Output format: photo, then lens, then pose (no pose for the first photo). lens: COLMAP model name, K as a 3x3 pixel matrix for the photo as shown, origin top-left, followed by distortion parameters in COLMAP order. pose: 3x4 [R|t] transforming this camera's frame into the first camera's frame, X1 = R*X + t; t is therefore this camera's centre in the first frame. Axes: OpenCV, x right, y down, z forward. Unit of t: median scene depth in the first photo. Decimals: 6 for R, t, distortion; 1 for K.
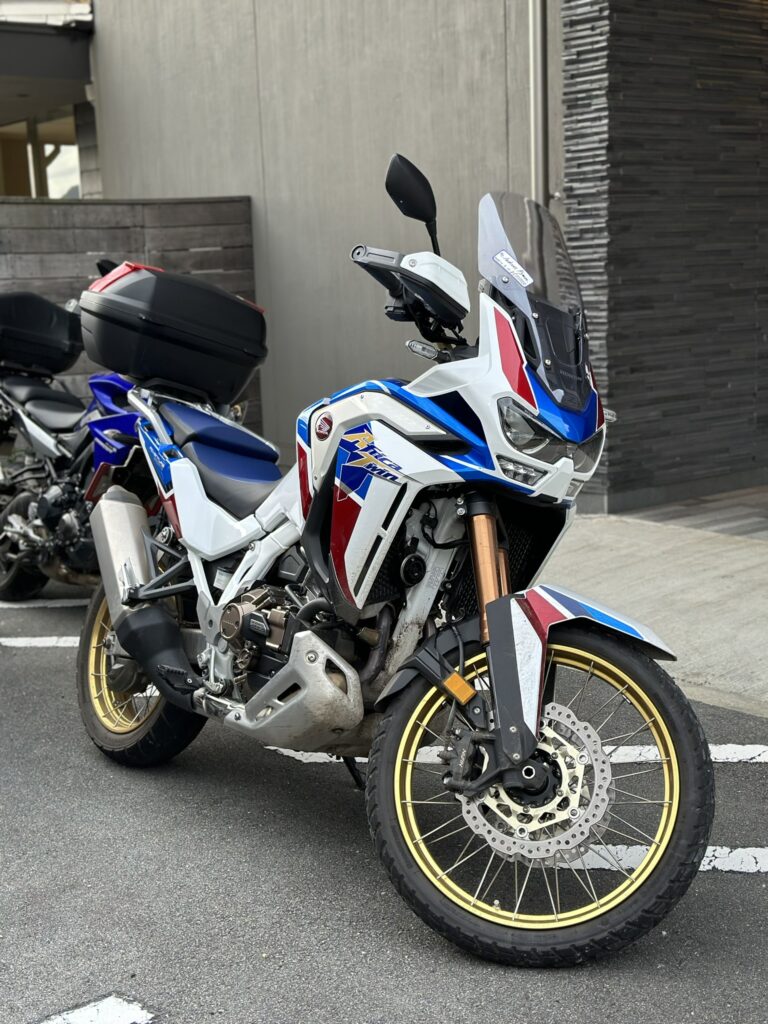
lens RADIAL K [[1421.2, 0, 379.5], [0, 1421.2, 509.4], [0, 0, 1]] dist [0.164230, 0.000000]
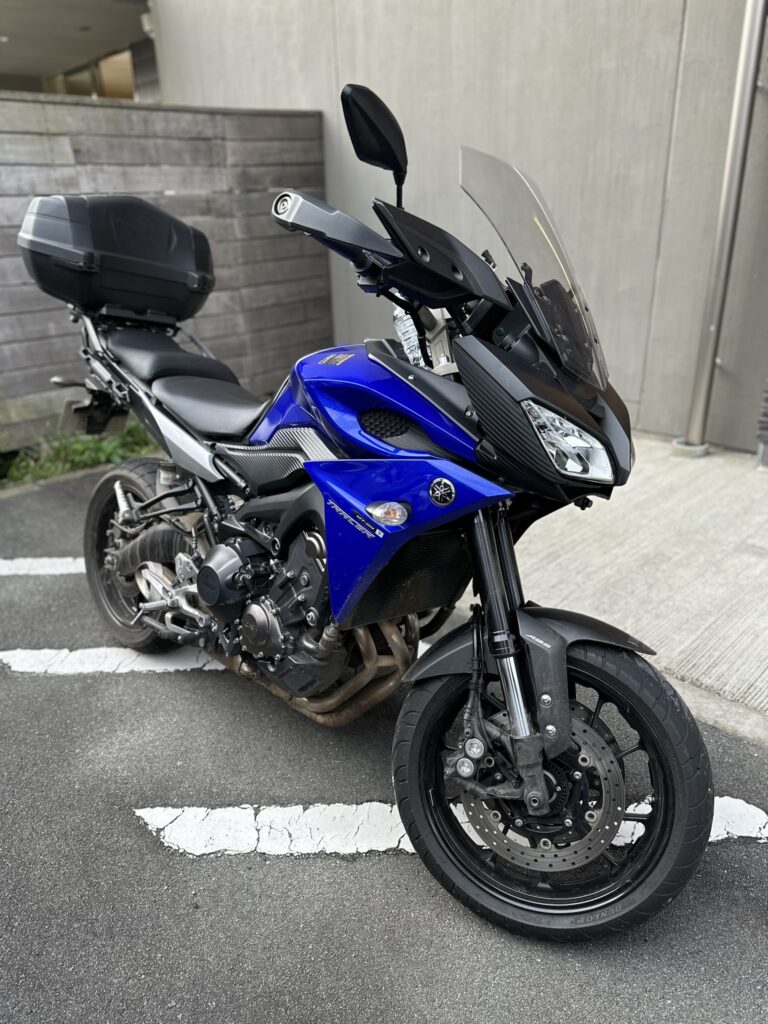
lens RADIAL K [[719.9, 0, 385.6], [0, 719.9, 514.0], [0, 0, 1]] dist [0.009180, -0.012561]
pose [[0.992352, -0.042867, 0.115758, -0.128521], [0.014625, 0.971989, 0.234572, -0.063459], [-0.122571, -0.231086, 0.965182, 0.469297]]
